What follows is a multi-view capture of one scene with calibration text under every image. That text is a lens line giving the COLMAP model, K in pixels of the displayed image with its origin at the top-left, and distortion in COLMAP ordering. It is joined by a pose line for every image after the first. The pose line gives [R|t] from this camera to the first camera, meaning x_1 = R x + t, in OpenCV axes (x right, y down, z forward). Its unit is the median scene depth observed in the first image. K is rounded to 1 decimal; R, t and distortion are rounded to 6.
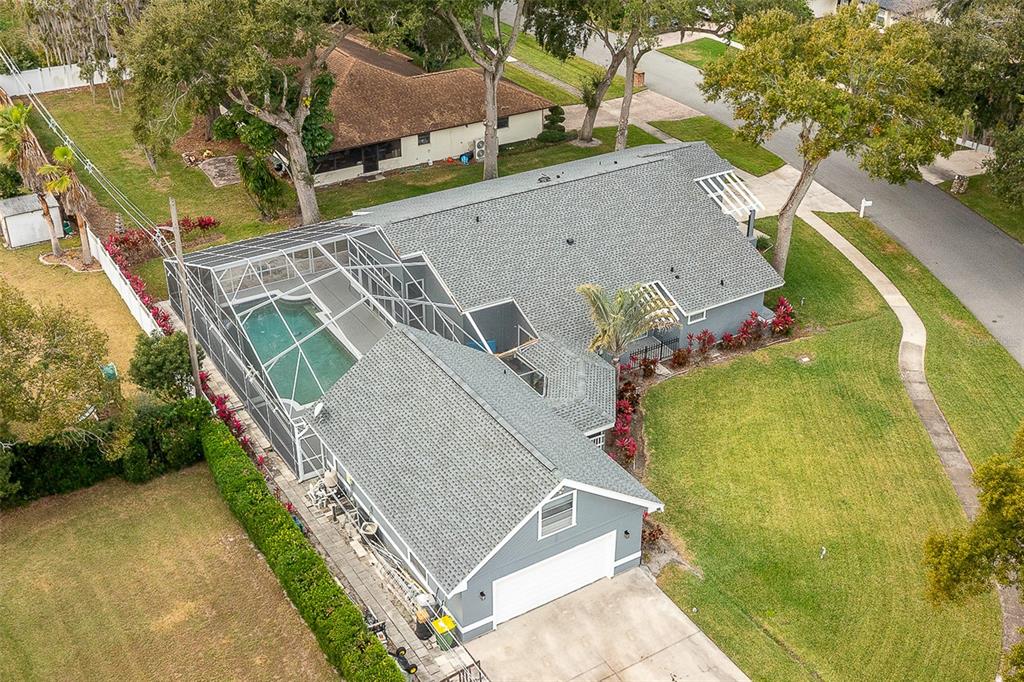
lens RADIAL K [[1111.9, 0, 551.9], [0, 1111.9, 352.8], [0, 0, 1]] dist [-0.014986, 0.000000]
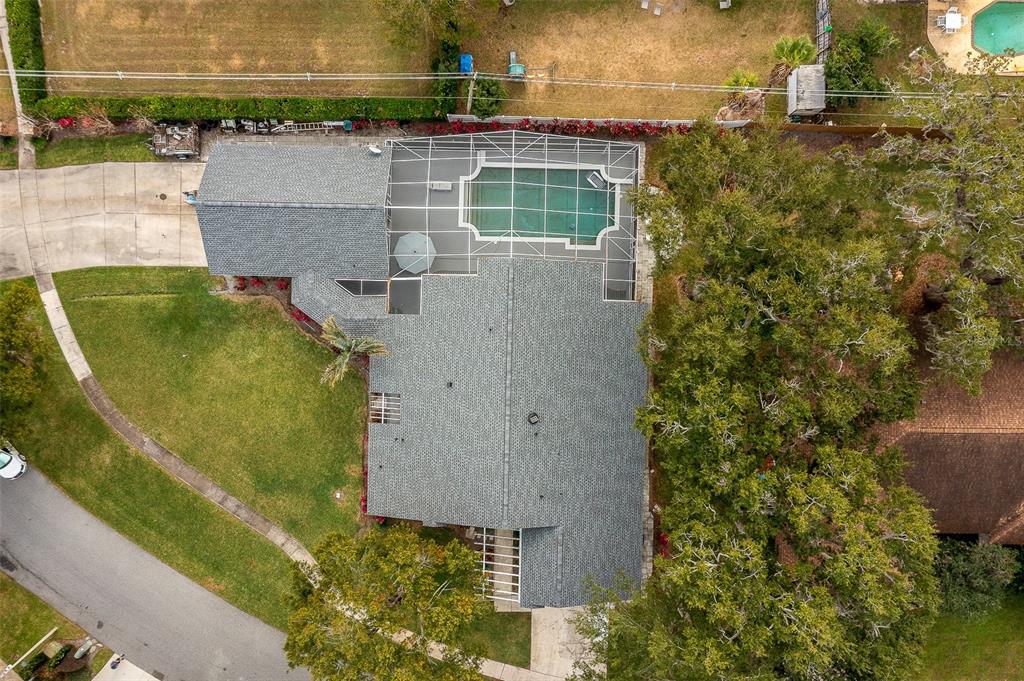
lens RADIAL K [[816.5, 0, 511.0], [0, 816.5, 346.3], [0, 0, 1]] dist [-0.015548, 0.001557]
pose [[-0.564005, 0.825757, 0.004892, -0.071291], [-0.436535, -0.303179, 0.847065, -0.994576], [0.700953, 0.475614, 0.531466, 0.521630]]
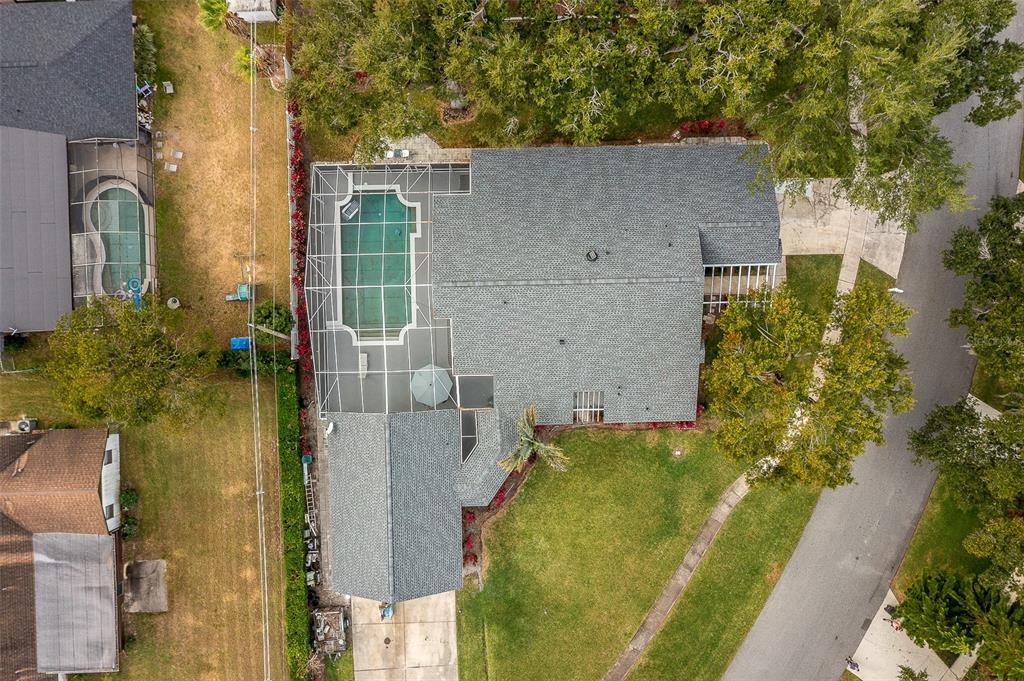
lens RADIAL K [[816.5, 0, 522.4], [0, 816.5, 334.0], [0, 0, 1]] dist [-0.015548, 0.001557]
pose [[0.850671, 0.525640, 0.007874, -0.038513], [-0.284754, 0.448139, 0.847400, -0.964840], [0.441898, -0.723100, 0.530897, 0.476692]]
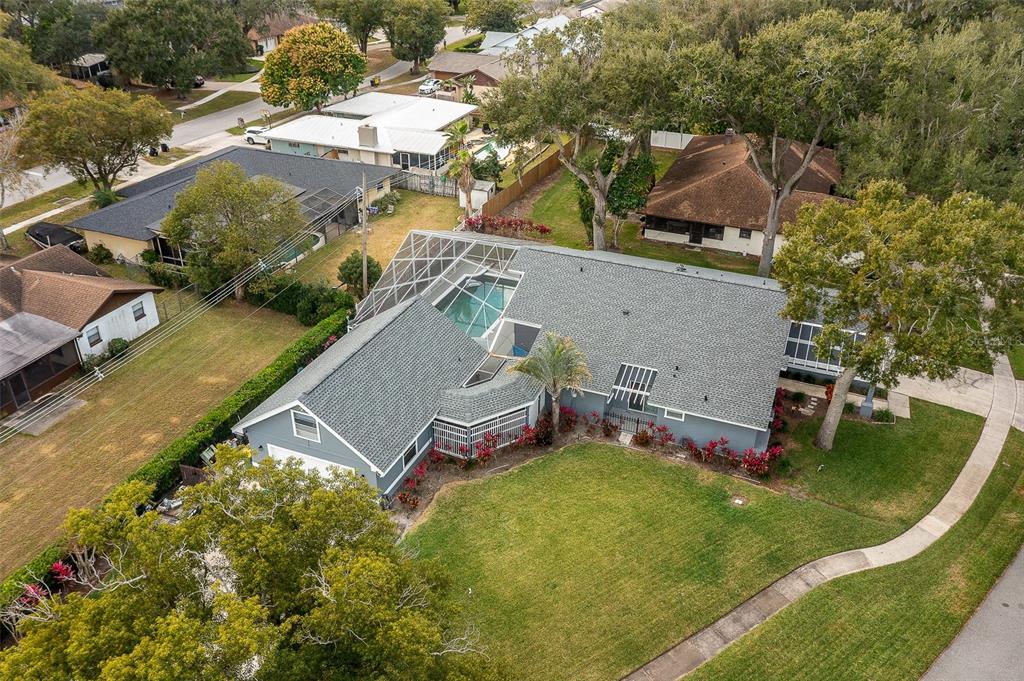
lens RADIAL K [[816.5, 0, 521.9], [0, 816.5, 345.3], [0, 0, 1]] dist [-0.015548, 0.001557]
pose [[0.575691, 0.395527, -0.715638, 0.627680], [-0.425507, 0.892291, 0.150866, -0.160048], [0.698229, 0.217657, 0.681984, 0.329797]]
